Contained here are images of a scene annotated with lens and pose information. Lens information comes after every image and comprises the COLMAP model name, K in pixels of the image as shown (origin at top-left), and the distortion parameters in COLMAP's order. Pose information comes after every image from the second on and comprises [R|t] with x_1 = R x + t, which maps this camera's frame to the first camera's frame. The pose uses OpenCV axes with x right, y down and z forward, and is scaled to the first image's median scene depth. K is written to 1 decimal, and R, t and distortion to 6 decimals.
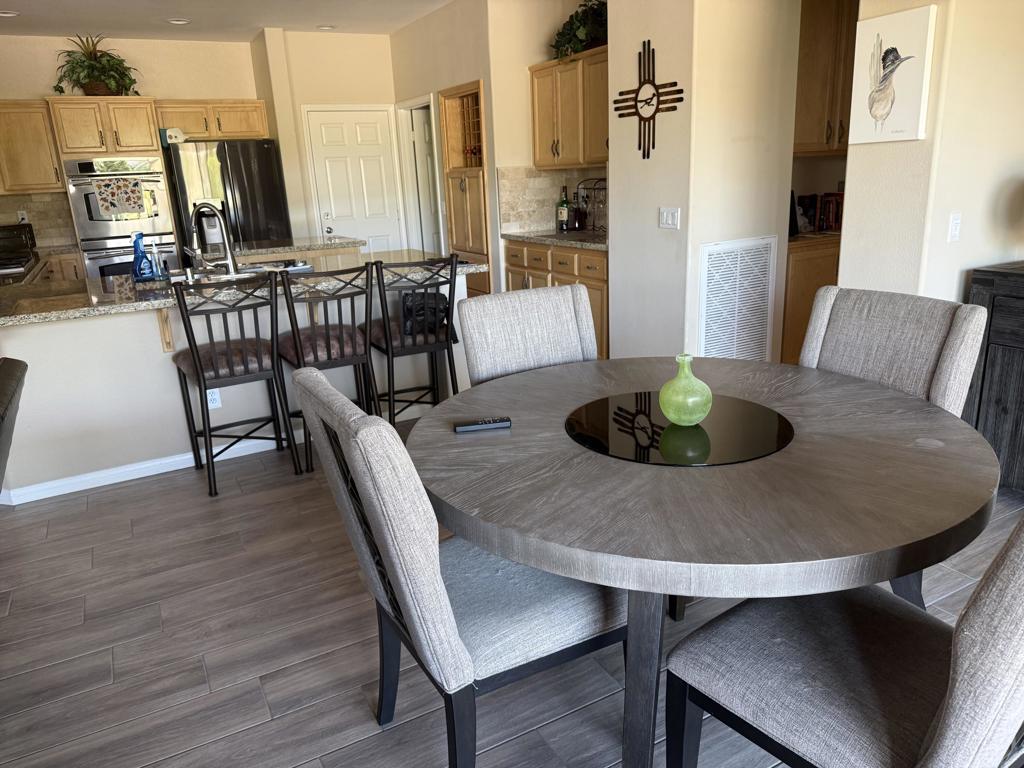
lens RADIAL K [[726.5, 0, 513.1], [0, 726.5, 383.0], [0, 0, 1]] dist [0.012846, -0.006575]
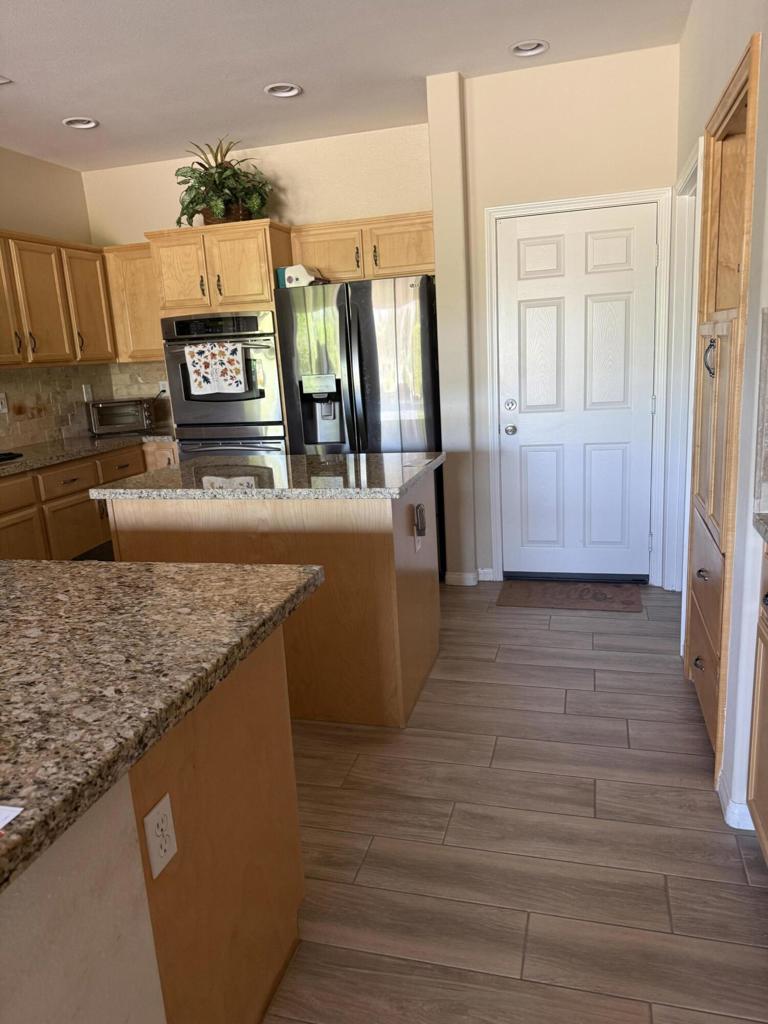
lens RADIAL K [[726.5, 0, 384.1], [0, 726.5, 513.1], [0, 0, 1]] dist [0.012846, -0.006575]
pose [[0.725636, 0.159763, -0.669275, 0.062567], [-0.176057, 0.983402, 0.043866, -0.175859], [0.665174, 0.086000, 0.741719, 0.594497]]
